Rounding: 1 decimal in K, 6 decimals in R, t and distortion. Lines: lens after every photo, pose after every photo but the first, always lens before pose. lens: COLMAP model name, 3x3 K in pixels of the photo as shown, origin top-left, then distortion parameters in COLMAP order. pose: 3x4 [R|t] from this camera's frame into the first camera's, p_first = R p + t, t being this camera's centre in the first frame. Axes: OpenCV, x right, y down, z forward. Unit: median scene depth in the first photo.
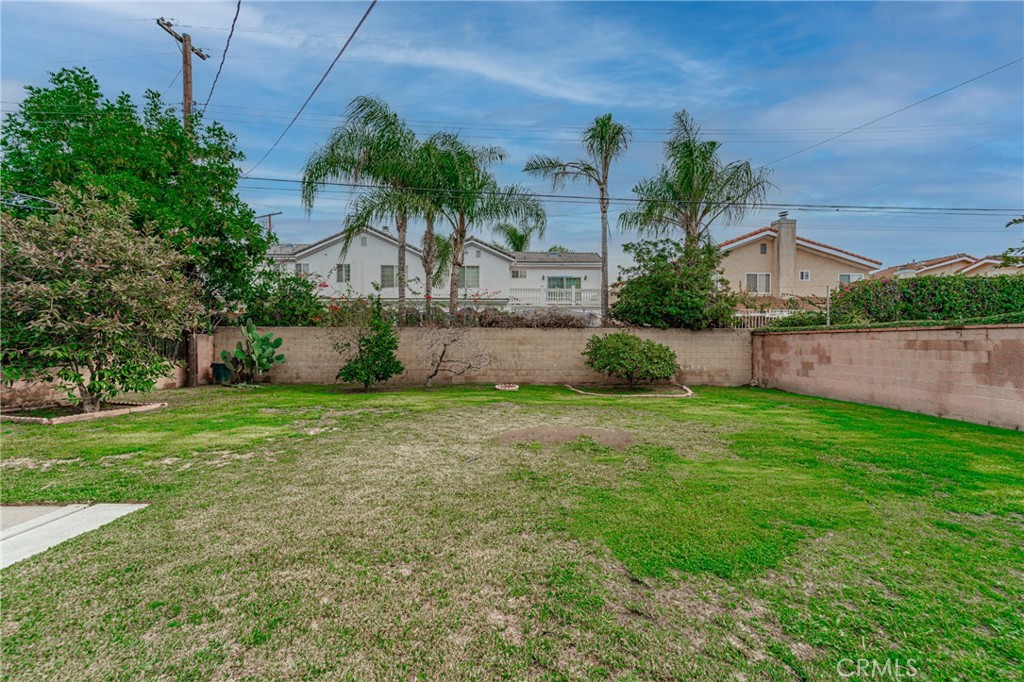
lens RADIAL K [[409.4, 0, 512.0], [0, 409.4, 340.3], [0, 0, 1]] dist [-0.000297, -0.000017]
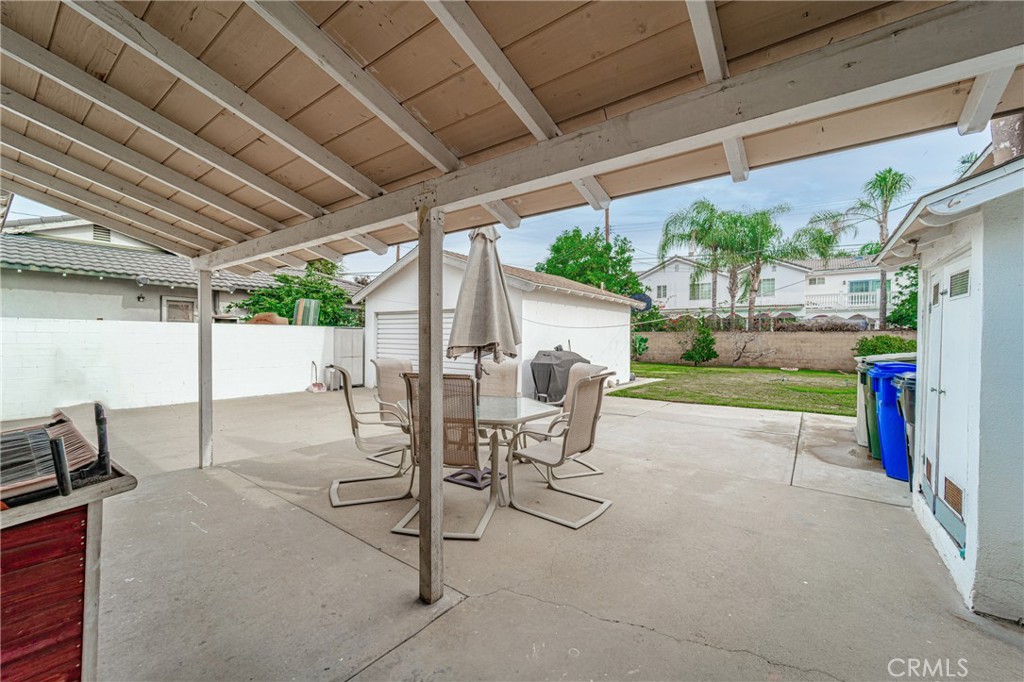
lens RADIAL K [[409.4, 0, 504.4], [0, 409.4, 339.7], [0, 0, 1]] dist [-0.000297, -0.000017]
pose [[0.777222, 0.007192, -0.629186, 0.116095], [-0.003645, 0.999969, 0.006928, -0.006896], [0.629216, -0.003091, 0.777224, -0.858779]]
